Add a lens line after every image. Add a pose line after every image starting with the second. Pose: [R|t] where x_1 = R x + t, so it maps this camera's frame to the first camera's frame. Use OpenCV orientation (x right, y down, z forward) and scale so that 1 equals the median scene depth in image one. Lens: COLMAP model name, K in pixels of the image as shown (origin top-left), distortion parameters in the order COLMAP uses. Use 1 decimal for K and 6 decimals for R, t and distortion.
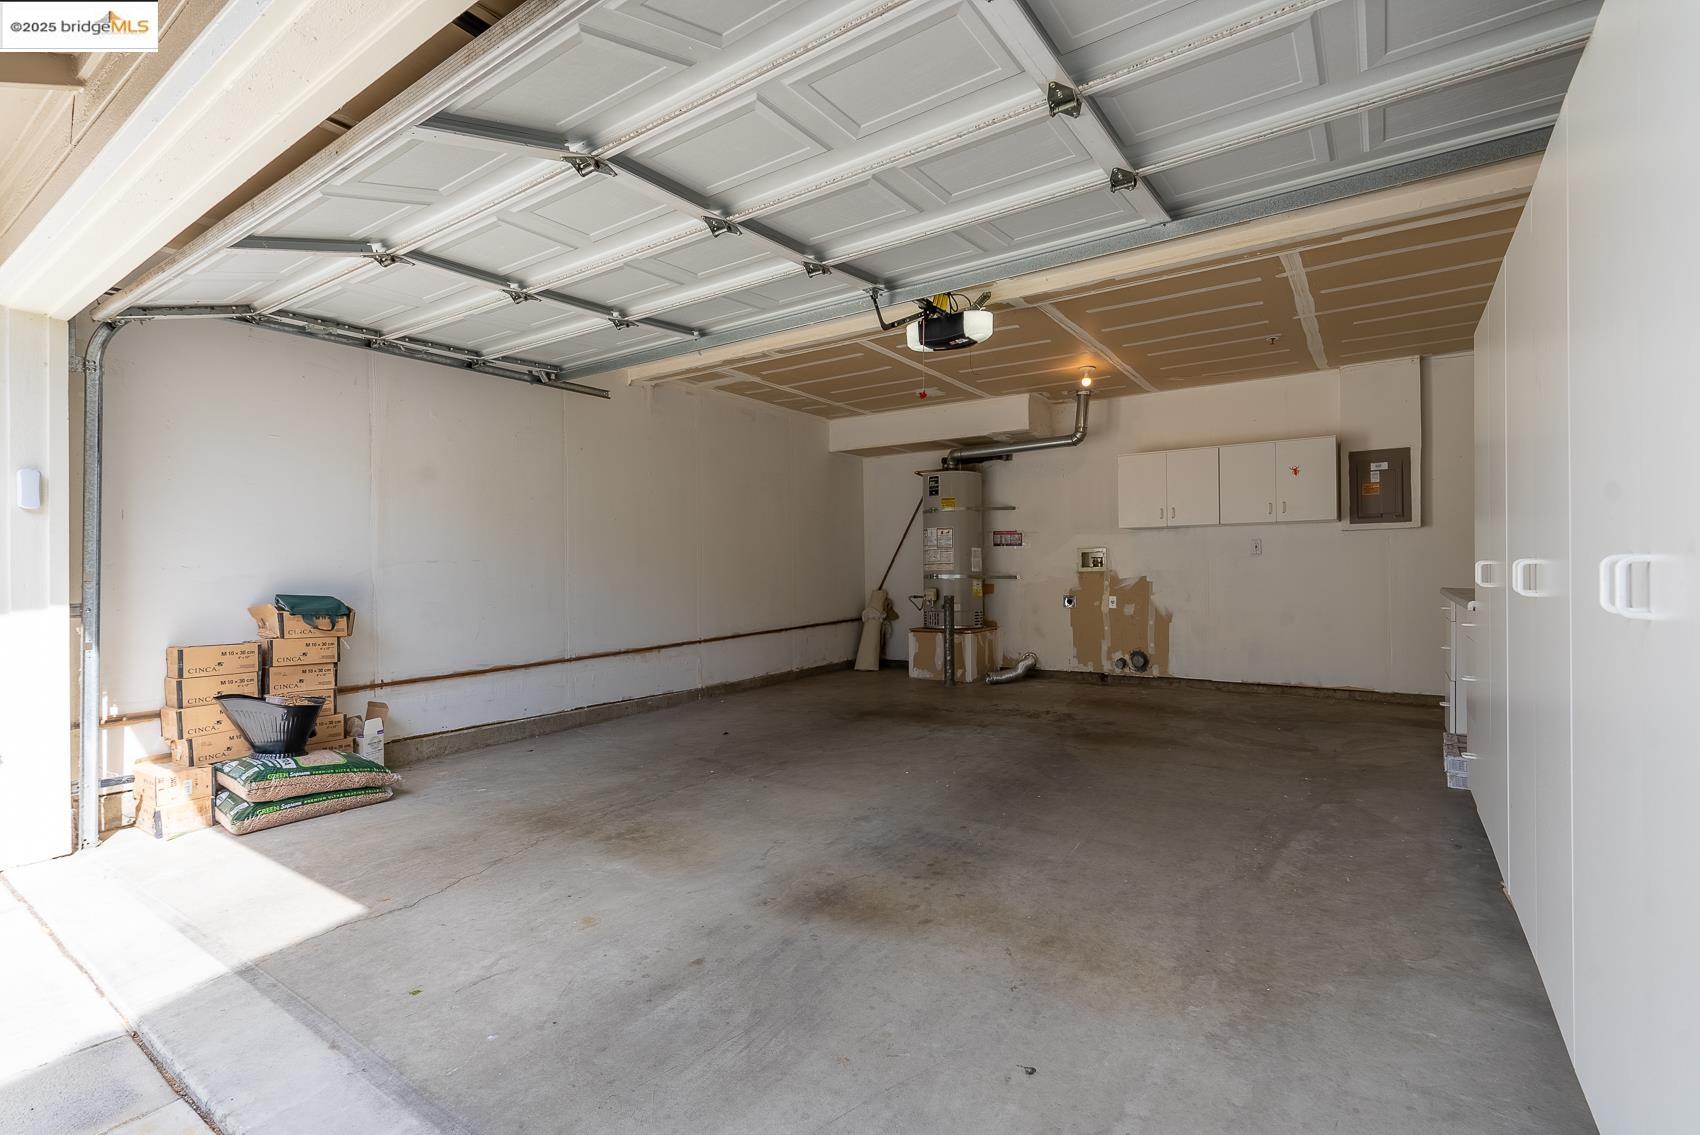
lens RADIAL K [[773.8, 0, 853.3], [0, 773.8, 565.9], [0, 0, 1]] dist [-0.006527, 0.002954]
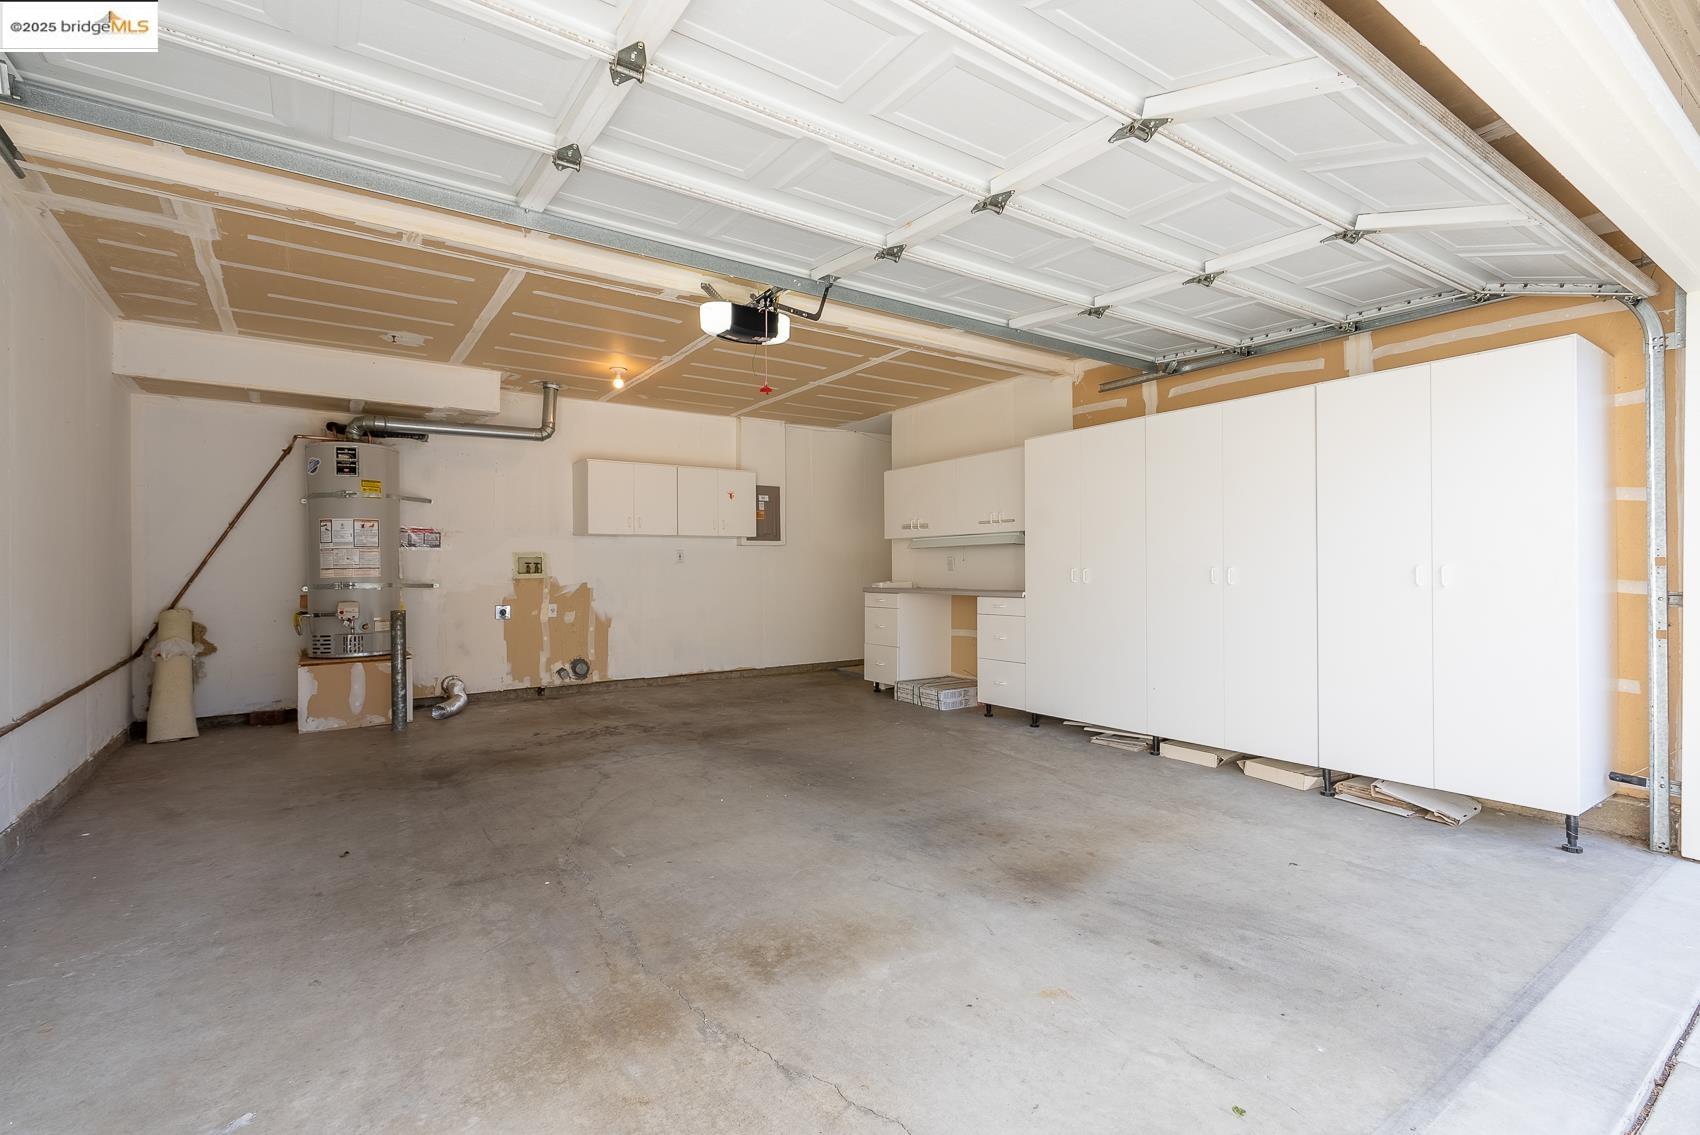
lens RADIAL K [[773.8, 0, 848.4], [0, 773.8, 566.1], [0, 0, 1]] dist [-0.006527, 0.002954]
pose [[0.359144, 0.012892, 0.933193, -0.830448], [-0.000975, 0.999909, -0.013439, 0.009390], [-0.933282, 0.003917, 0.359124, 0.627005]]
